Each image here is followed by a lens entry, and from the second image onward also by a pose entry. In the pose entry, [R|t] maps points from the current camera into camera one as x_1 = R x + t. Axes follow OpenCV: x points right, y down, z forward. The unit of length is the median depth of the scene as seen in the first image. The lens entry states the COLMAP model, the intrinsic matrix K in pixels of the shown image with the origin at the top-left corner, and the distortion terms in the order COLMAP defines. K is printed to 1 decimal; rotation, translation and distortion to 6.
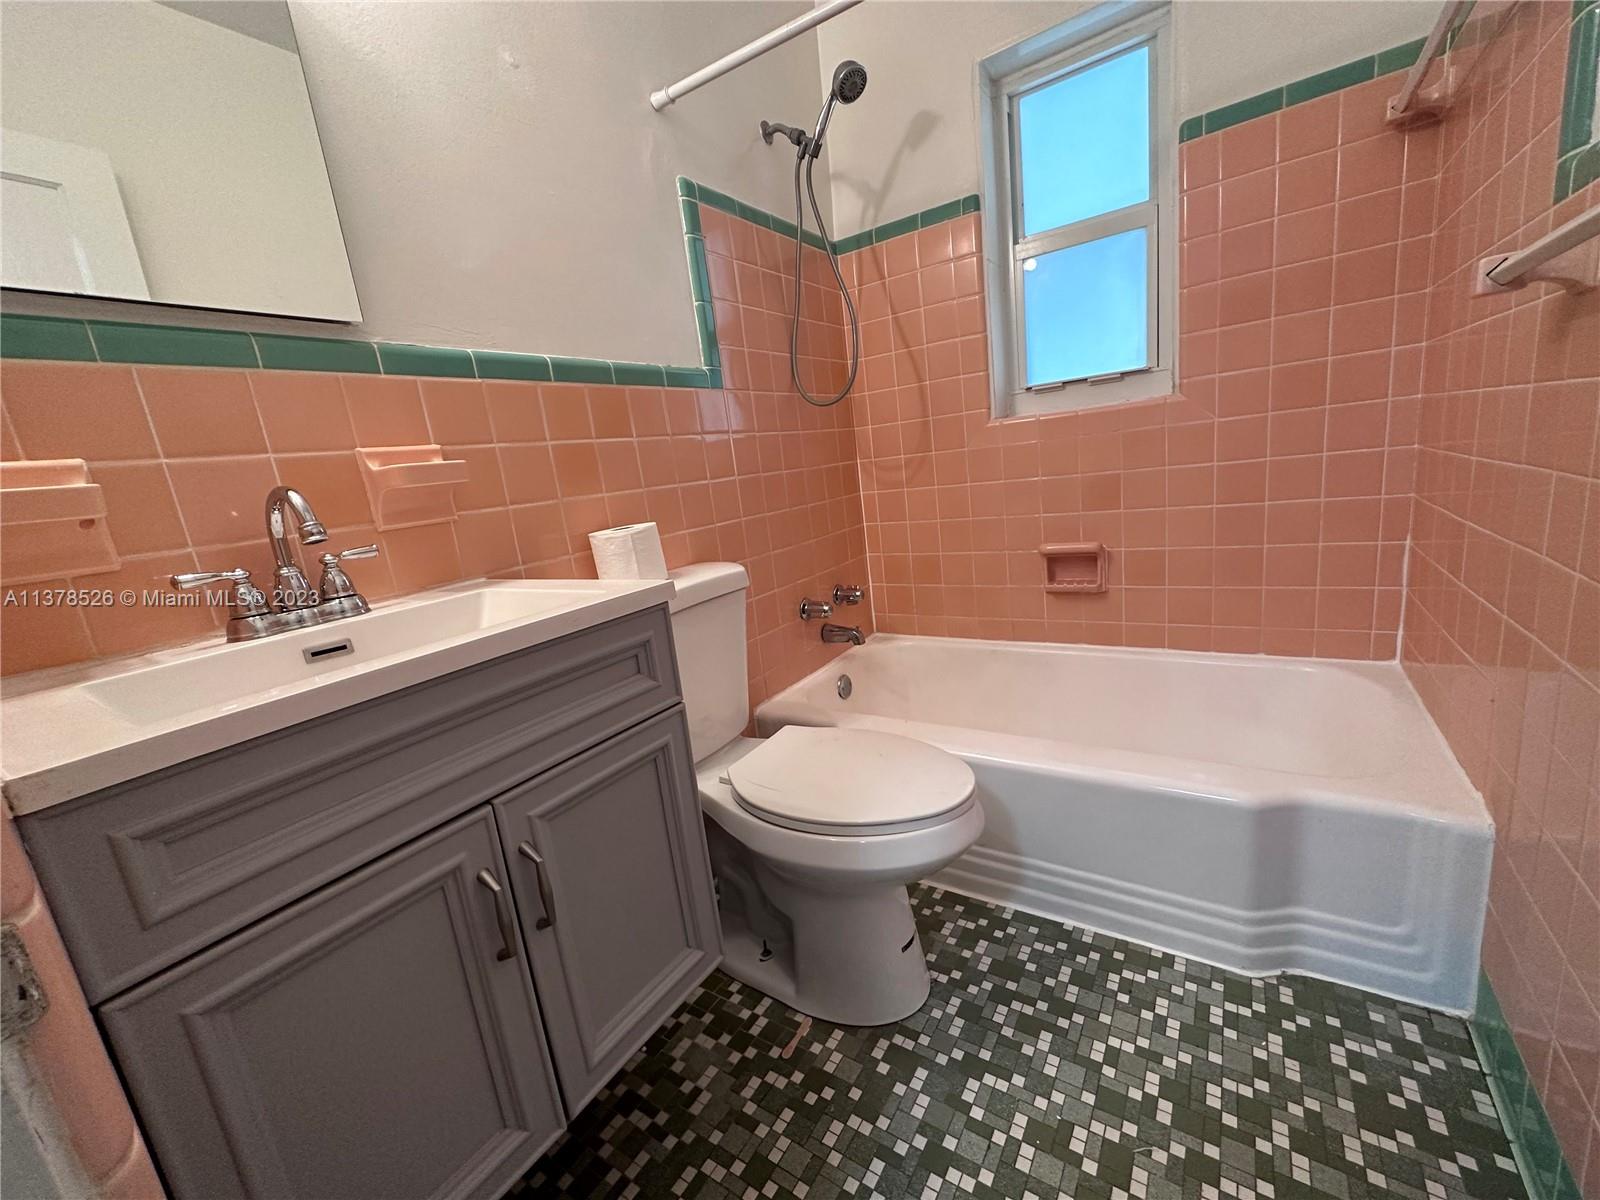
lens RADIAL K [[635.6, 0, 800.0], [0, 635.6, 600.0], [0, 0, 1]] dist [-0.002364, 0.000541]
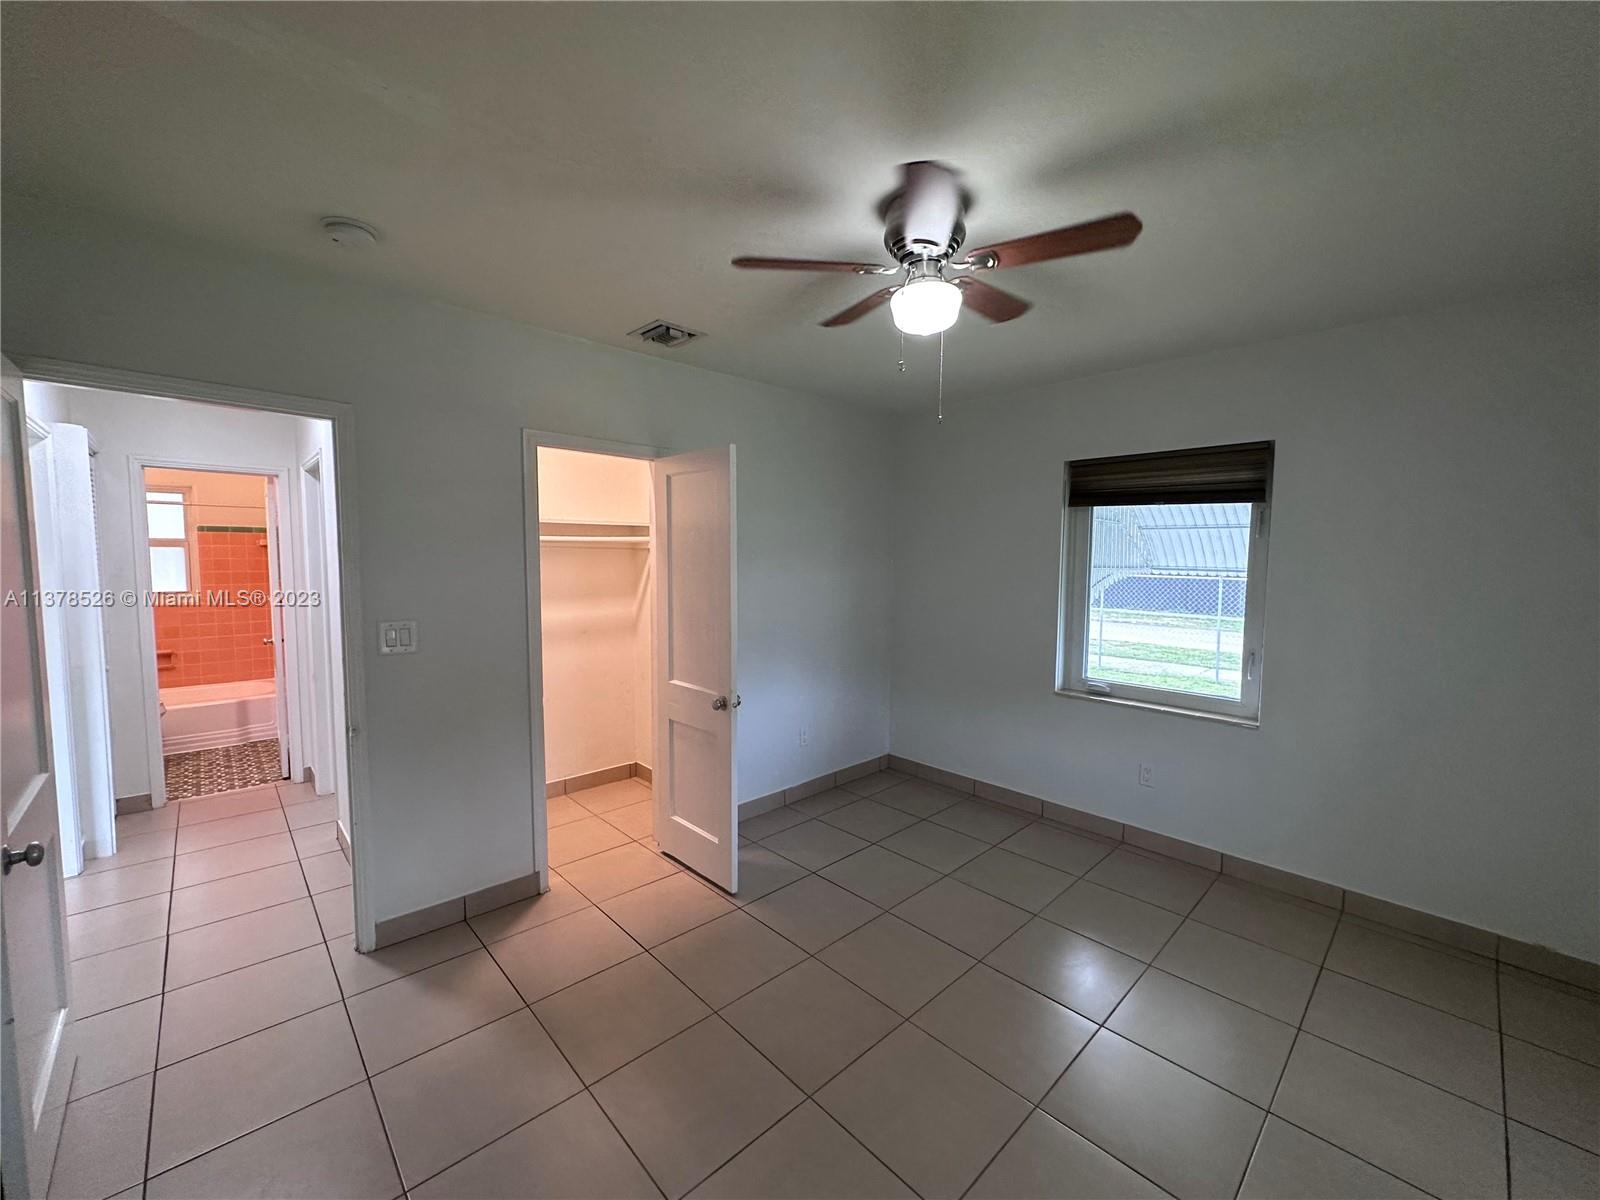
lens RADIAL K [[635.6, 0, 800.0], [0, 635.6, 600.0], [0, 0, 1]] dist [-0.002364, 0.000541]
pose [[0.217474, 0.055335, 0.974496, -2.435029], [0.166874, 0.981584, -0.092978, 0.604668], [-0.961695, 0.182839, 0.204236, -3.336666]]
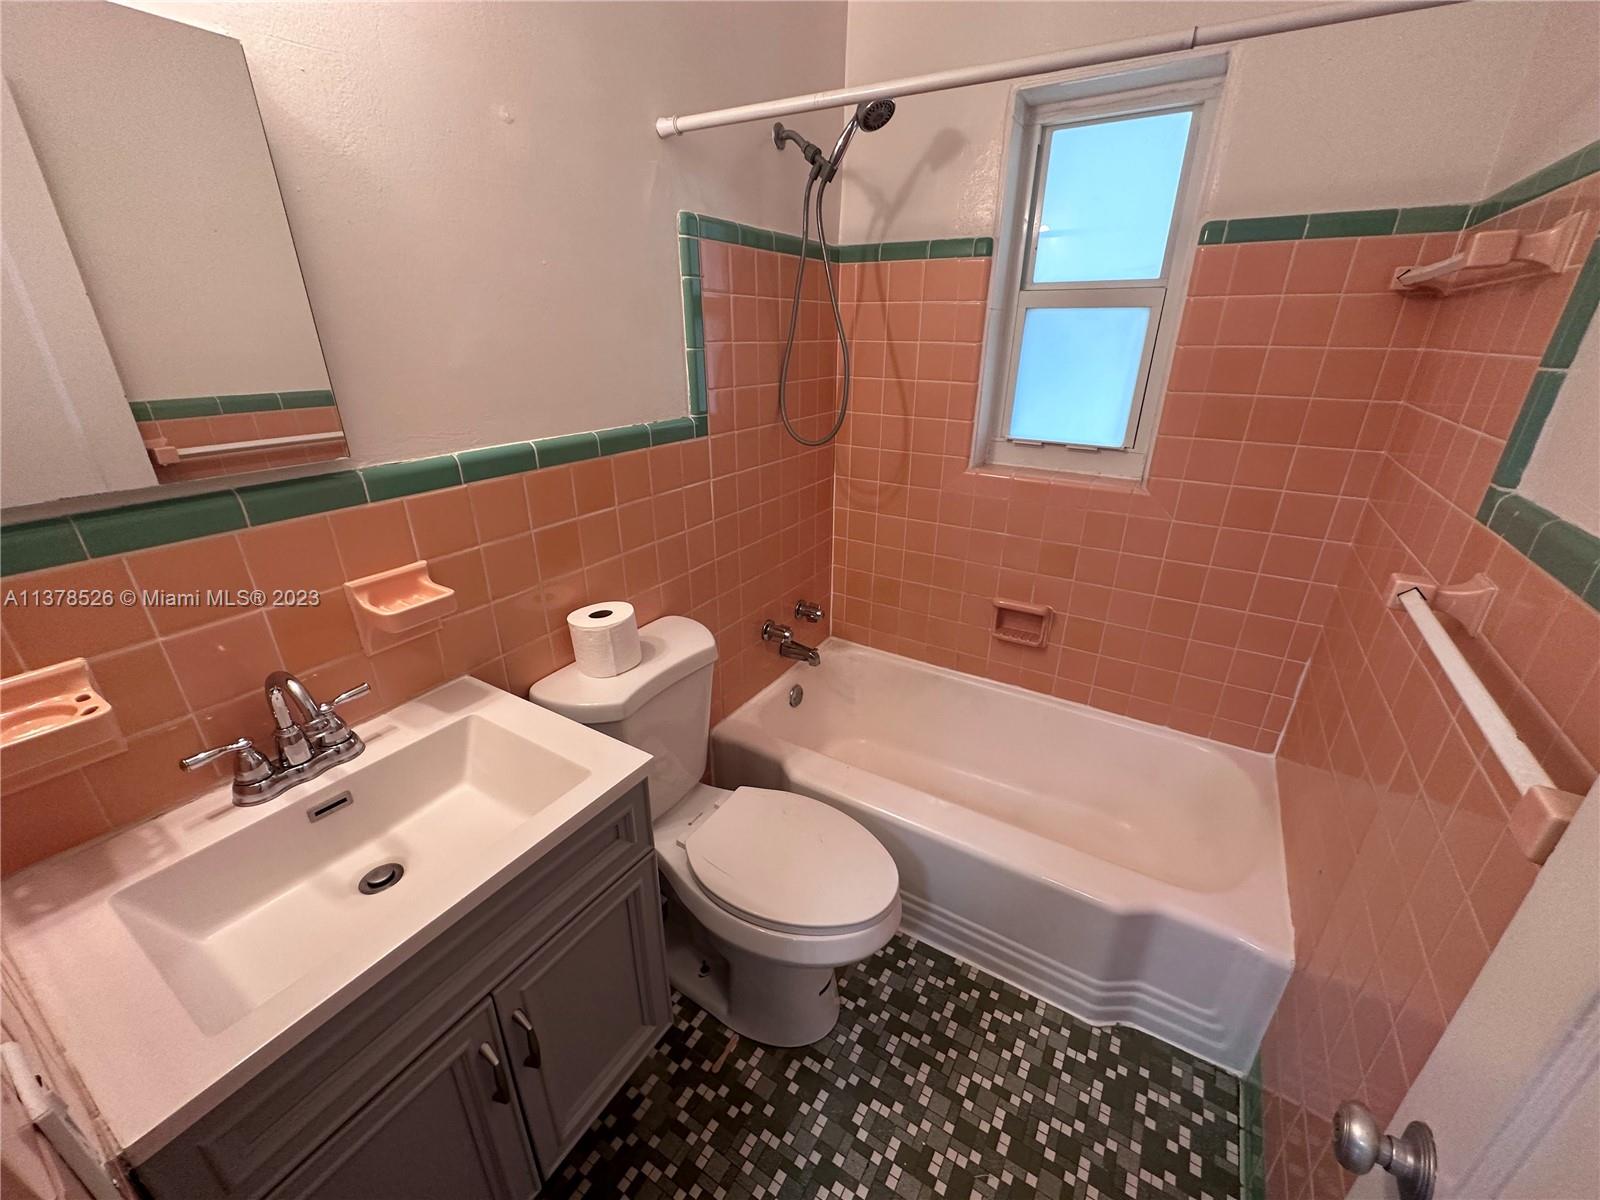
lens RADIAL K [[635.6, 0, 800.0], [0, 635.6, 600.0], [0, 0, 1]] dist [-0.002364, 0.000541]
pose [[0.991703, 0.099447, 0.081461, -0.044293], [-0.112911, 0.976767, 0.182146, -0.360693], [-0.061455, -0.189833, 0.979891, -0.031225]]
